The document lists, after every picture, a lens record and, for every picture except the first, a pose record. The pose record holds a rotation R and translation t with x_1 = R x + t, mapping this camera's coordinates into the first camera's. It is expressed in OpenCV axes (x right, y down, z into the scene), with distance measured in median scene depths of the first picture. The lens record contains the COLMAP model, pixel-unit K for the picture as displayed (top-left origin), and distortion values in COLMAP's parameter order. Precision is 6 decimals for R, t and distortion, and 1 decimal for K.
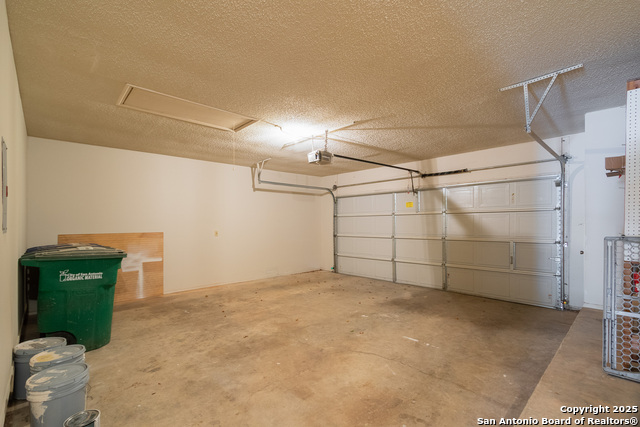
lens RADIAL K [[292.5, 0, 318.3], [0, 292.5, 211.6], [0, 0, 1]] dist [0.007203, -0.000704]
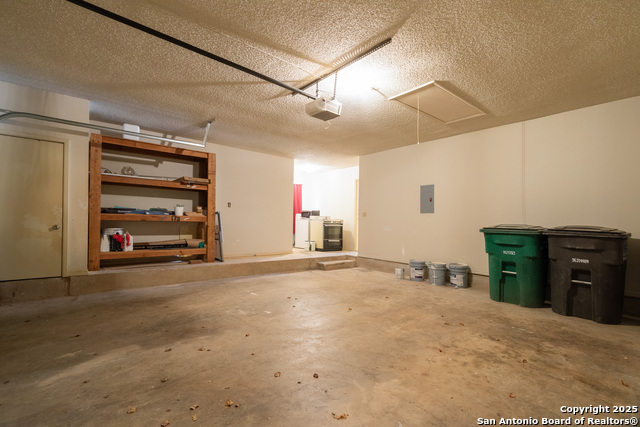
lens RADIAL K [[292.5, 0, 318.3], [0, 292.5, 211.6], [0, 0, 1]] dist [0.007203, -0.000704]
pose [[-0.998324, -0.011514, 0.056711, -0.023205], [-0.016269, 0.996323, -0.084121, 0.146270], [-0.055534, -0.084903, -0.994840, 1.826103]]
